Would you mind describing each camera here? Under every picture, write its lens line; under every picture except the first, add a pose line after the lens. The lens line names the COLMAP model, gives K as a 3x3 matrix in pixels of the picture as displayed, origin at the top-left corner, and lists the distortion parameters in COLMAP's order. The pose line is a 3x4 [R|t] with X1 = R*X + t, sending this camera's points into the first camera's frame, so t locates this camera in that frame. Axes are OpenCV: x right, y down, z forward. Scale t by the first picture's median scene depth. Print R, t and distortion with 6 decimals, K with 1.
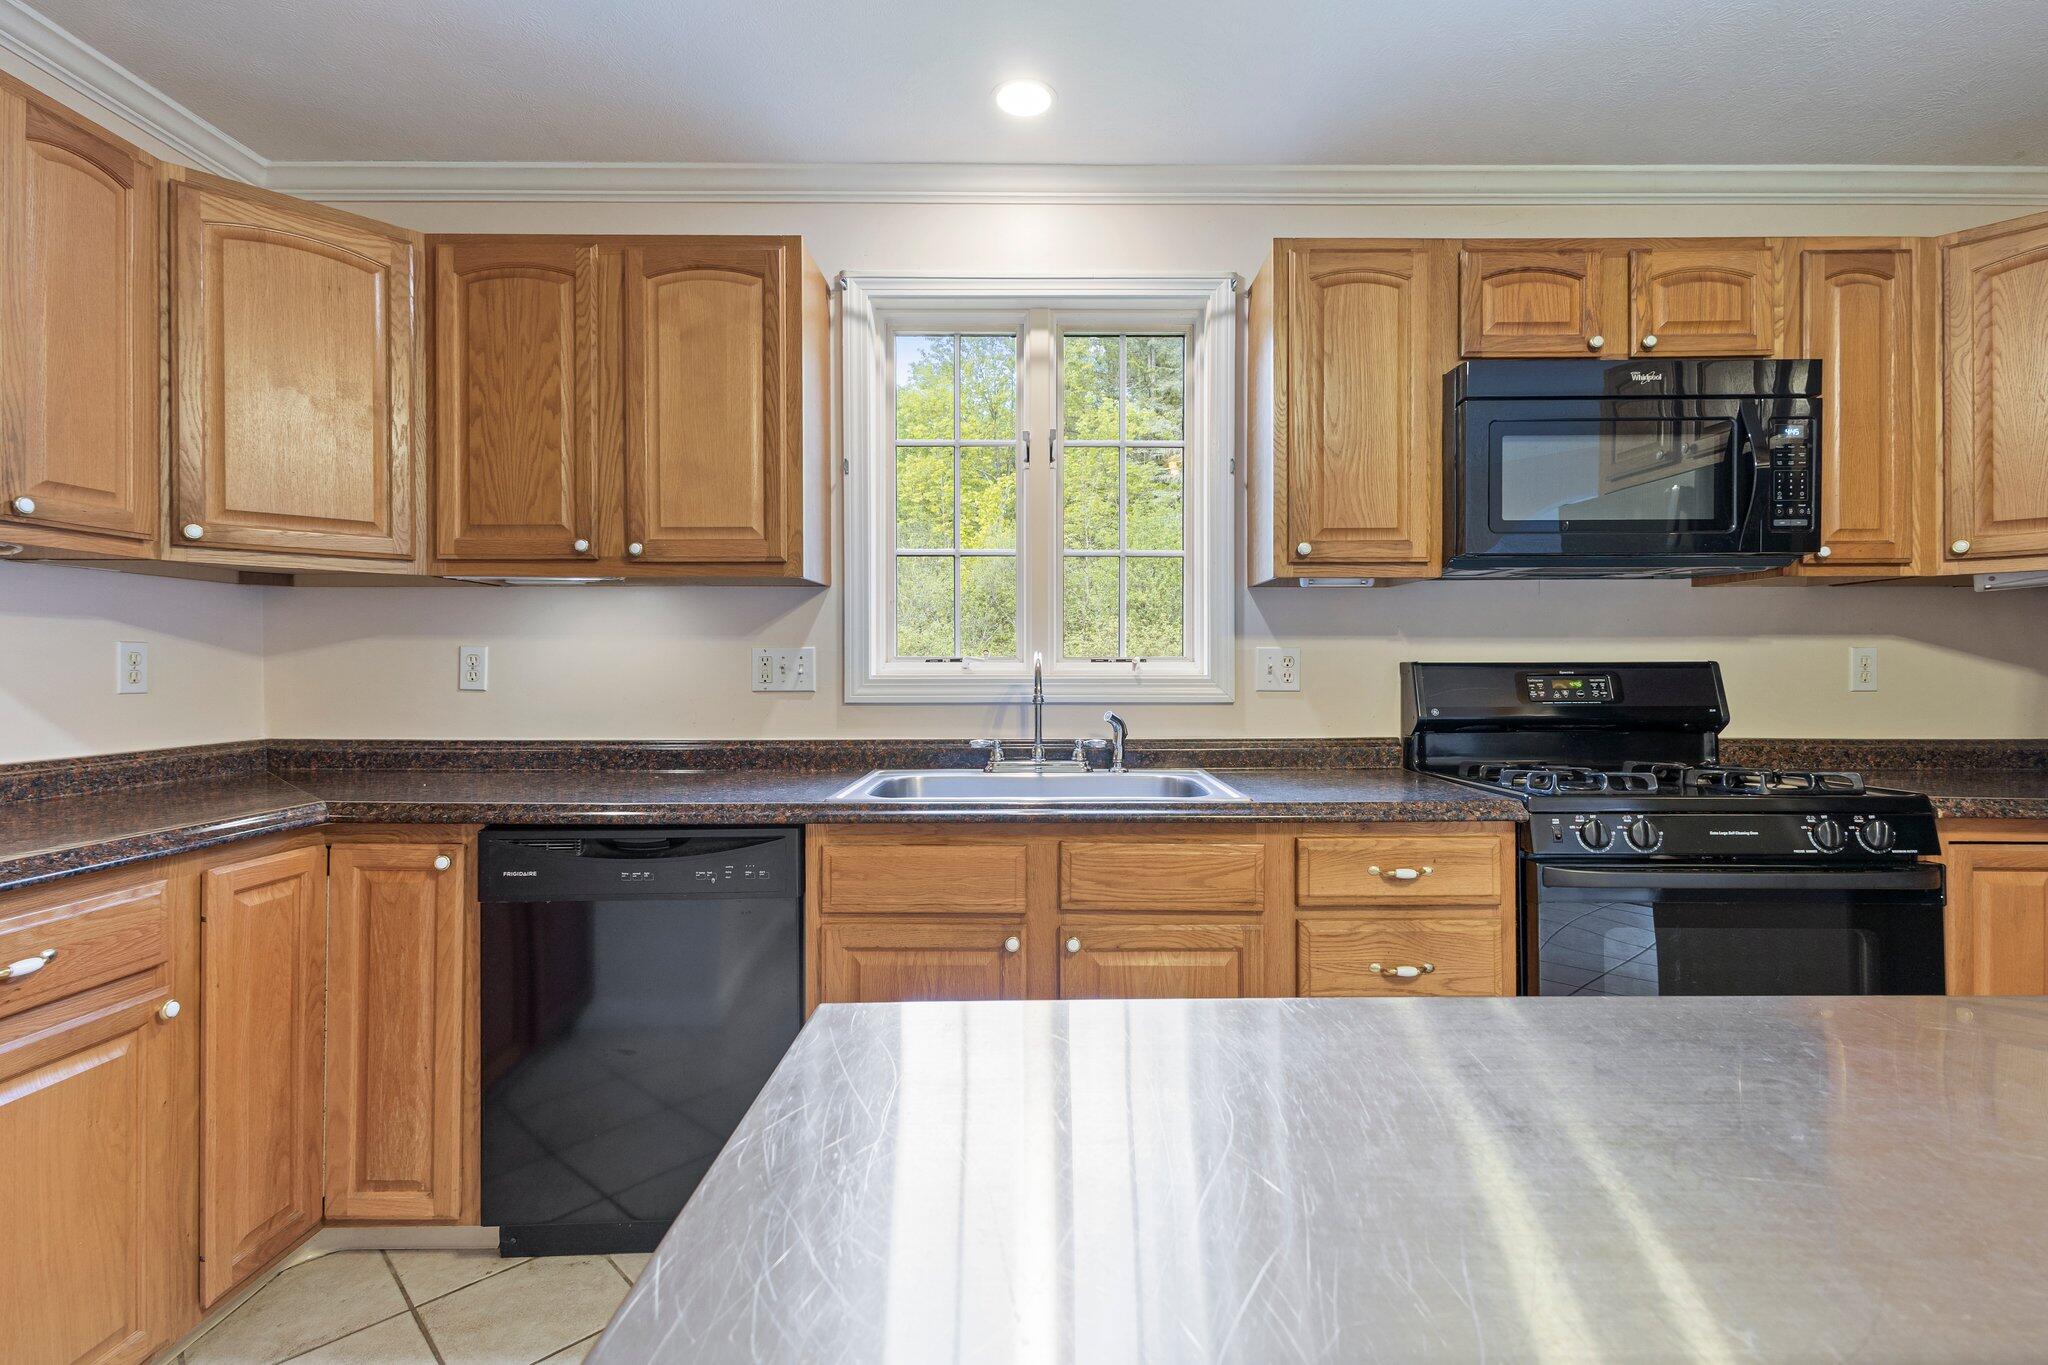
lens RADIAL K [[936.4, 0, 1023.4], [0, 936.4, 672.7], [0, 0, 1]] dist [0.003142, -0.000952]
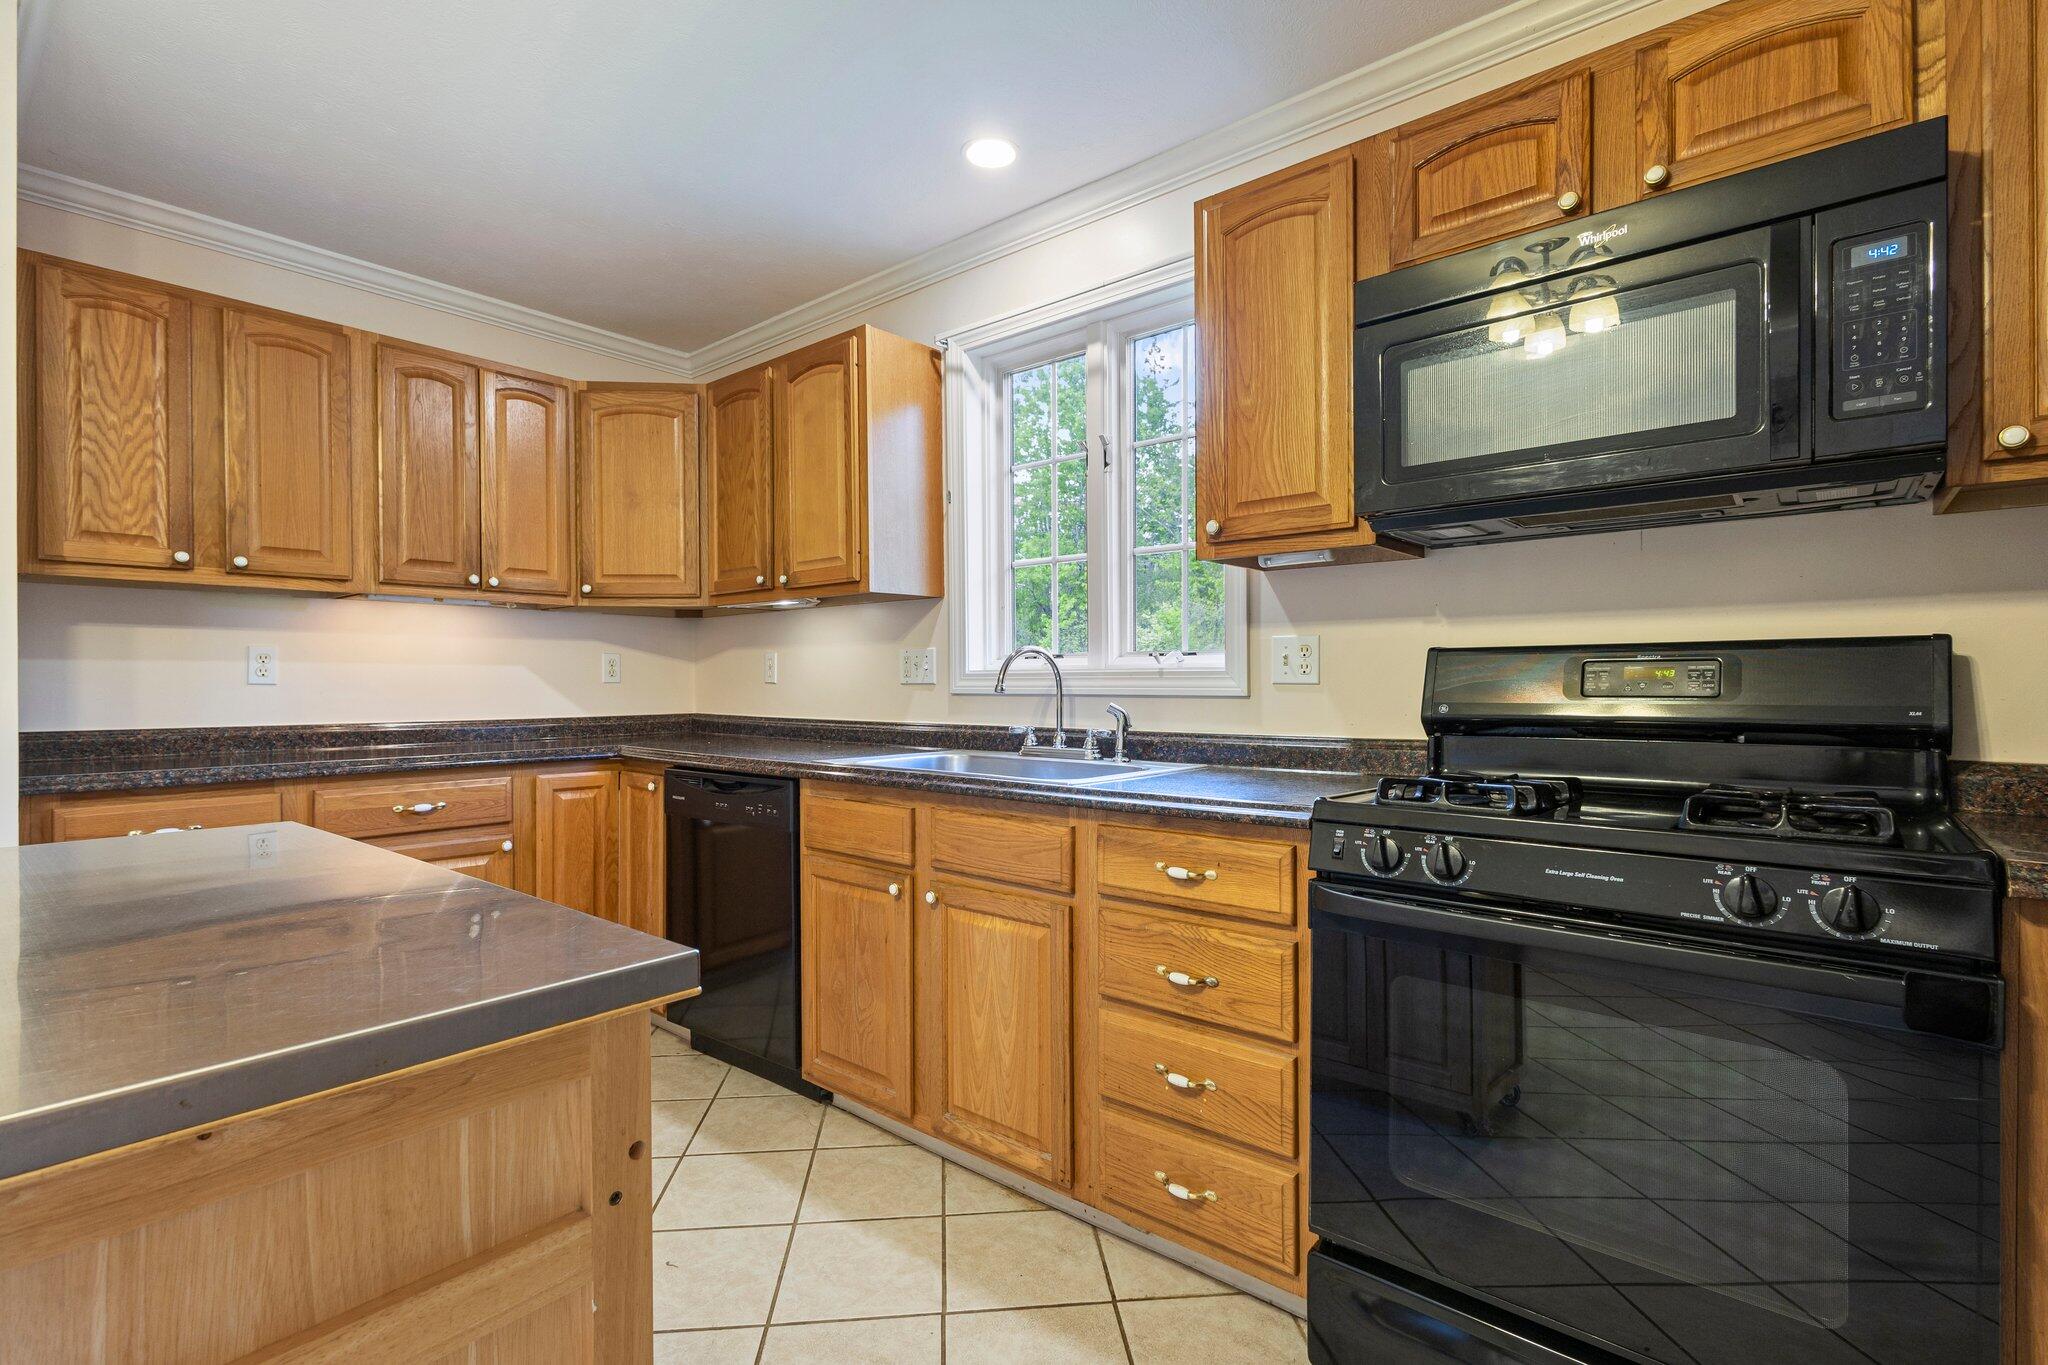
lens RADIAL K [[931.6, 0, 1030.3], [0, 931.6, 690.1], [0, 0, 1]] dist [-0.000010, -0.000212]
pose [[0.765259, 0.004488, -0.643707, 0.754113], [-0.001636, 0.999986, 0.005027, 0.024899], [0.643720, -0.002794, 0.765256, 0.171937]]
